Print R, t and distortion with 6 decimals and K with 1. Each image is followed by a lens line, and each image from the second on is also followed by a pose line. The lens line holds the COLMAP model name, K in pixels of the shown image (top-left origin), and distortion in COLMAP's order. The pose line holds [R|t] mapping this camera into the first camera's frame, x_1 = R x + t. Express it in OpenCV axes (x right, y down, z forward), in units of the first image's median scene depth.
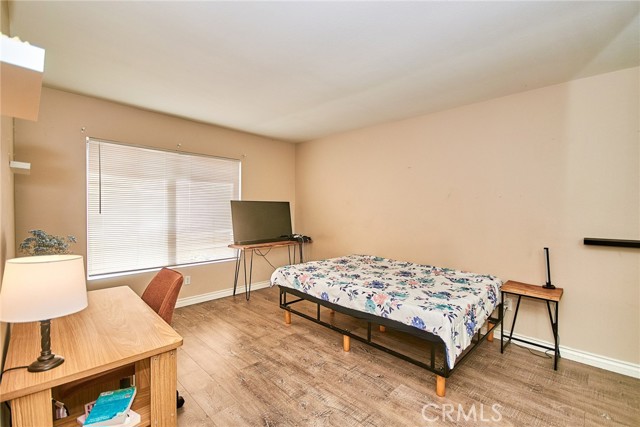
lens RADIAL K [[291.2, 0, 316.2], [0, 291.2, 213.0], [0, 0, 1]] dist [0.014114, -0.002804]
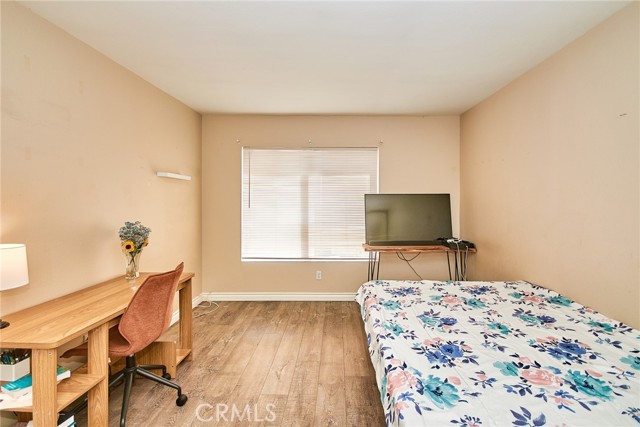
lens RADIAL K [[291.2, 0, 326.7], [0, 291.2, 195.9], [0, 0, 1]] dist [0.014114, -0.002804]
pose [[0.695333, -0.017267, -0.718480, 0.303906], [-0.006954, 0.999503, -0.030751, -0.009902], [0.718654, 0.026378, 0.694868, 0.327452]]
